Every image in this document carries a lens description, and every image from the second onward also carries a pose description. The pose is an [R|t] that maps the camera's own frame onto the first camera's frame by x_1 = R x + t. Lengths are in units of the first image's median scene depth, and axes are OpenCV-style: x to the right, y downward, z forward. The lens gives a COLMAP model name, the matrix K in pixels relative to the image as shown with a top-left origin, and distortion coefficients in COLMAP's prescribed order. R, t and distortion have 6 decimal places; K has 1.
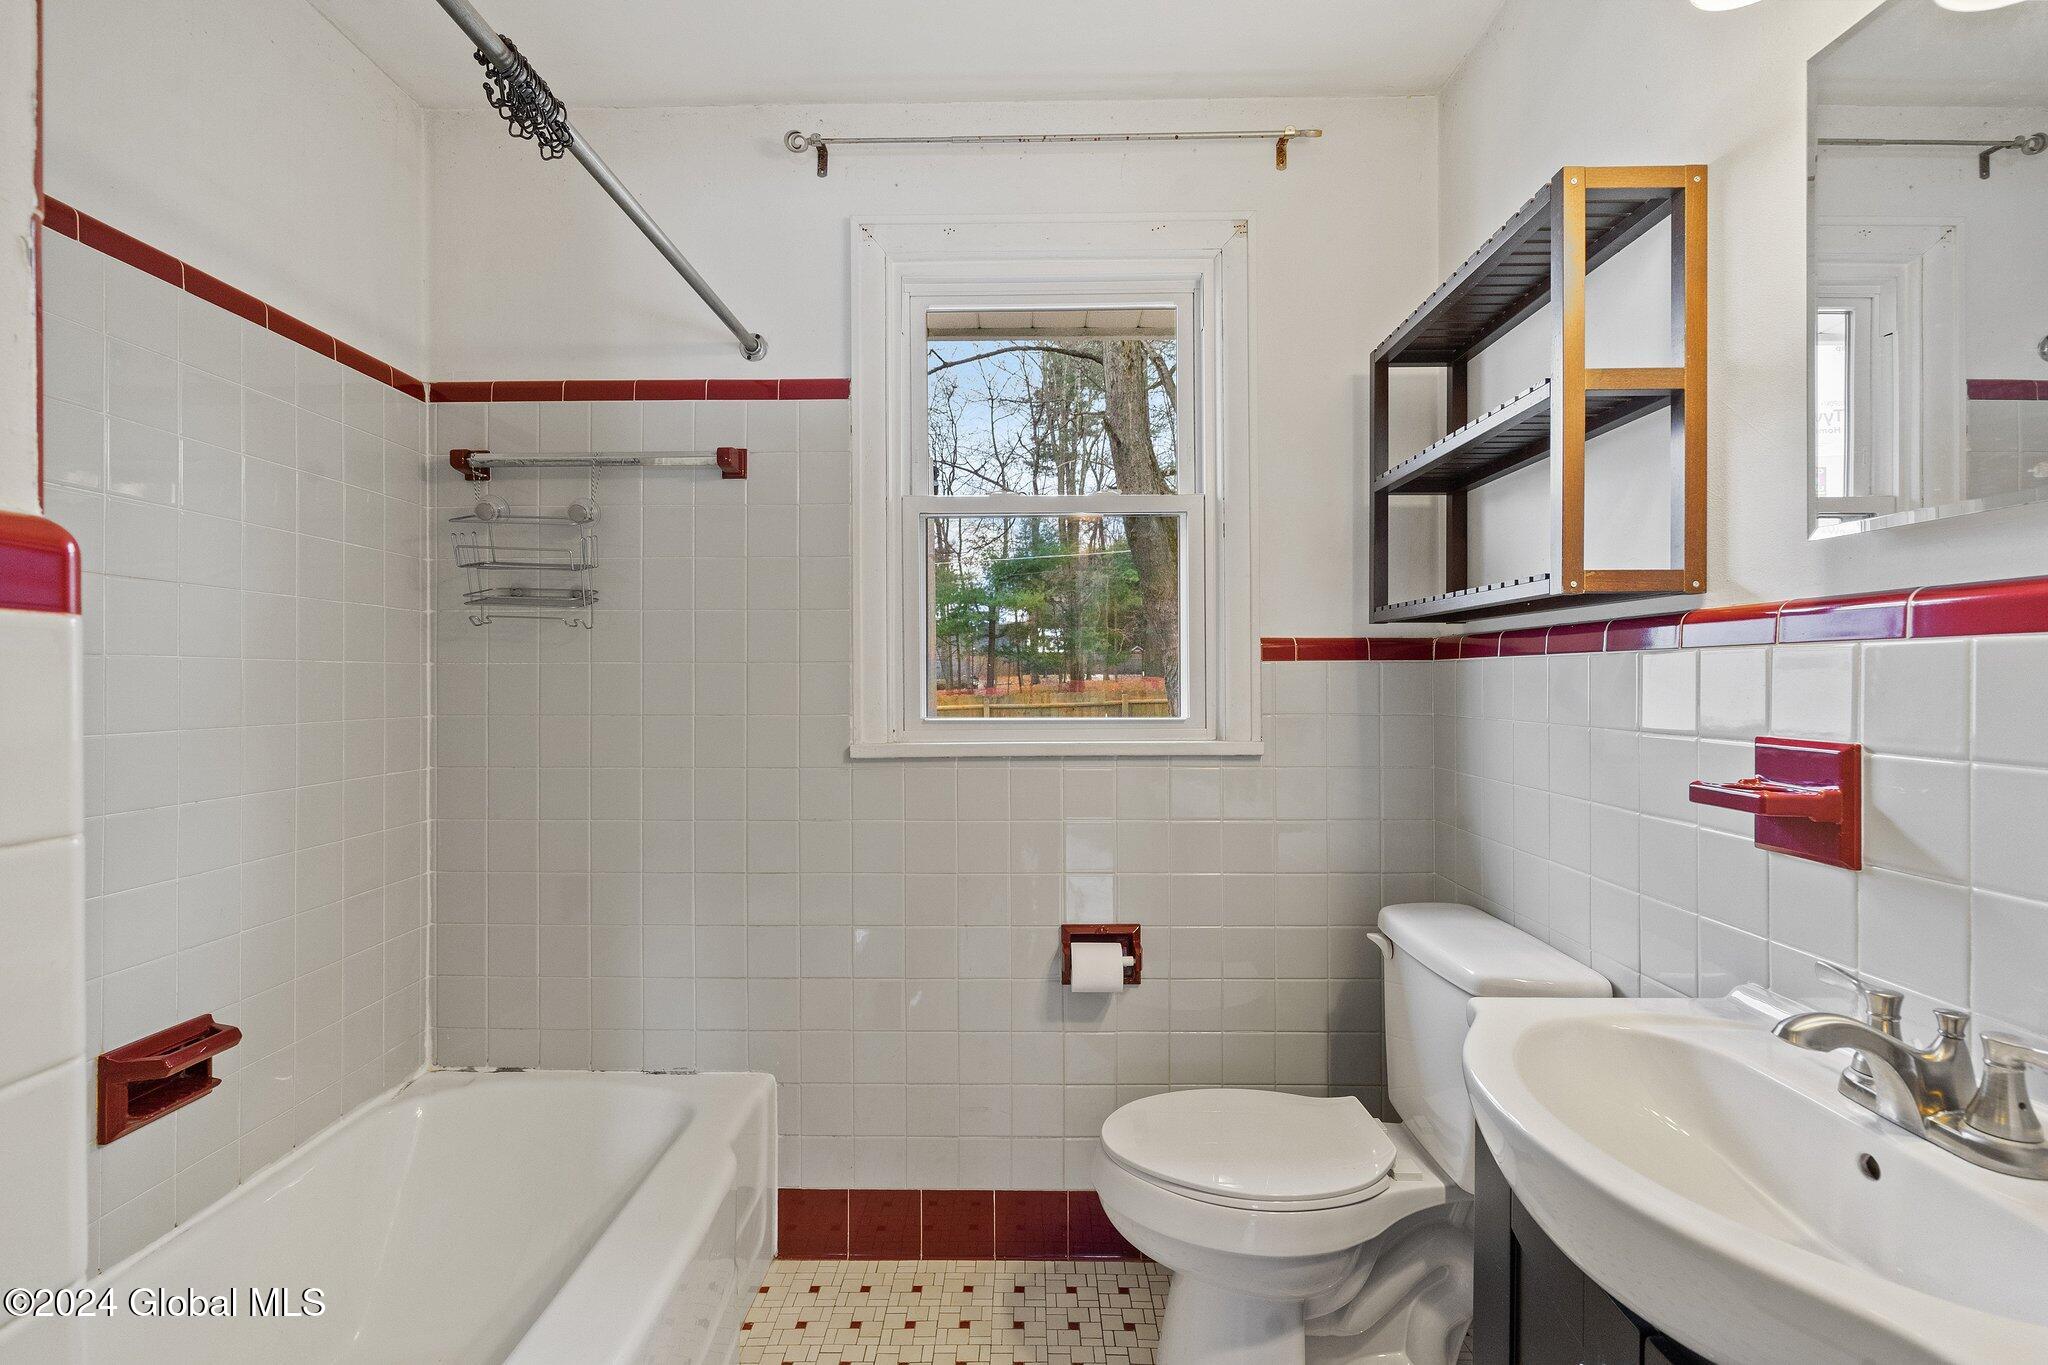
lens RADIAL K [[919.3, 0, 1033.3], [0, 919.3, 680.5], [0, 0, 1]] dist [-0.007451, 0.003141]
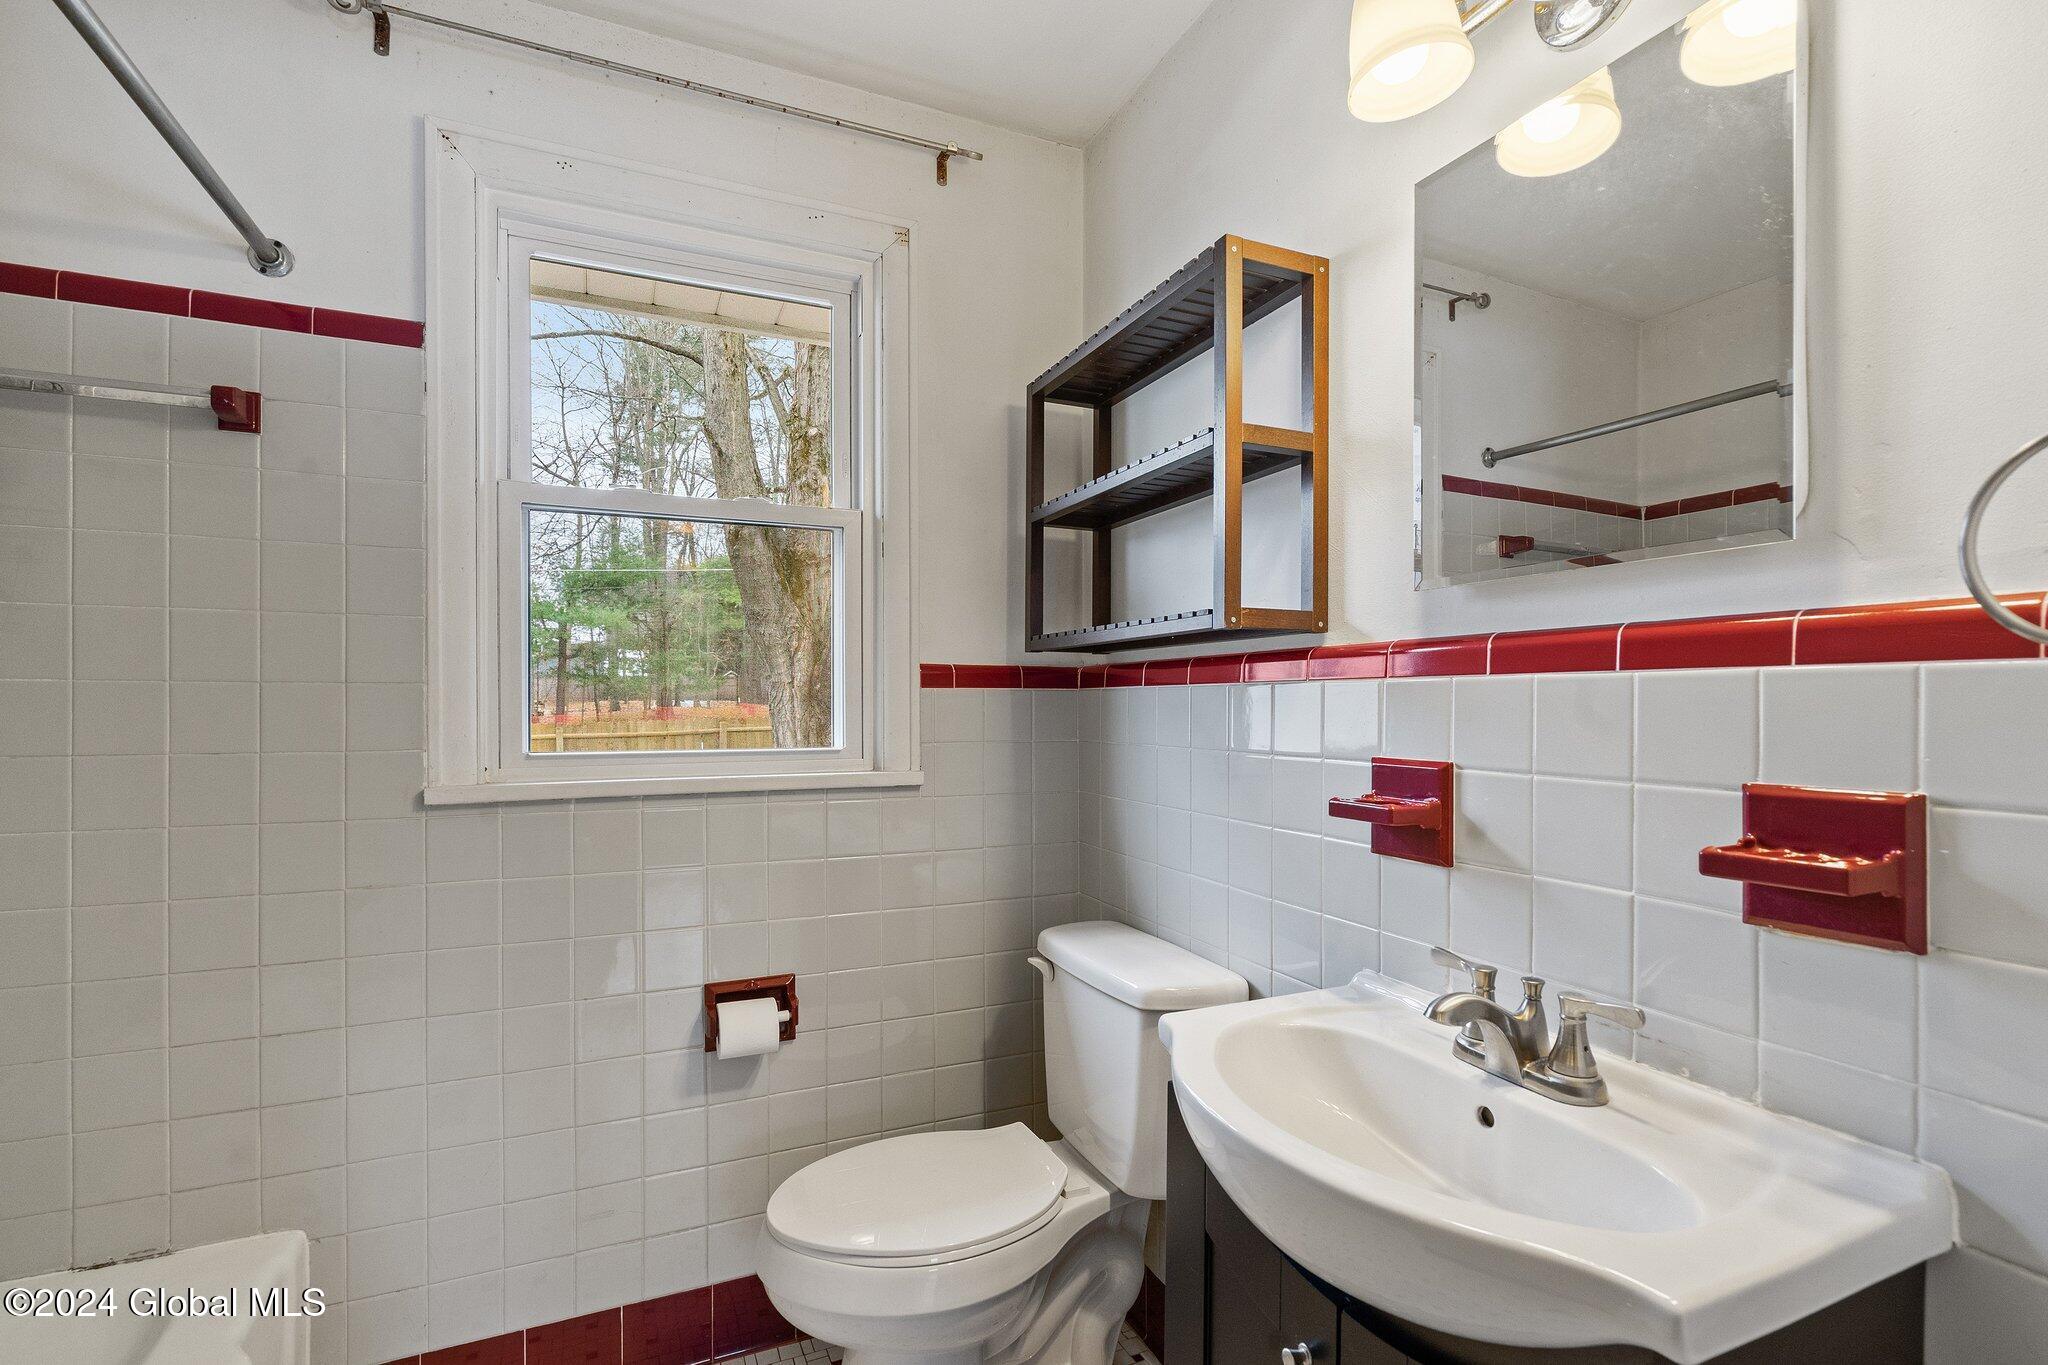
lens RADIAL K [[919.3, 0, 1007.0], [0, 919.3, 709.1], [0, 0, 1]] dist [-0.007451, 0.003141]
pose [[0.910652, 0.001575, 0.413172, -0.071496], [-0.002269, 0.999997, 0.001189, 0.000029], [-0.413169, -0.002020, 0.910652, 0.082368]]
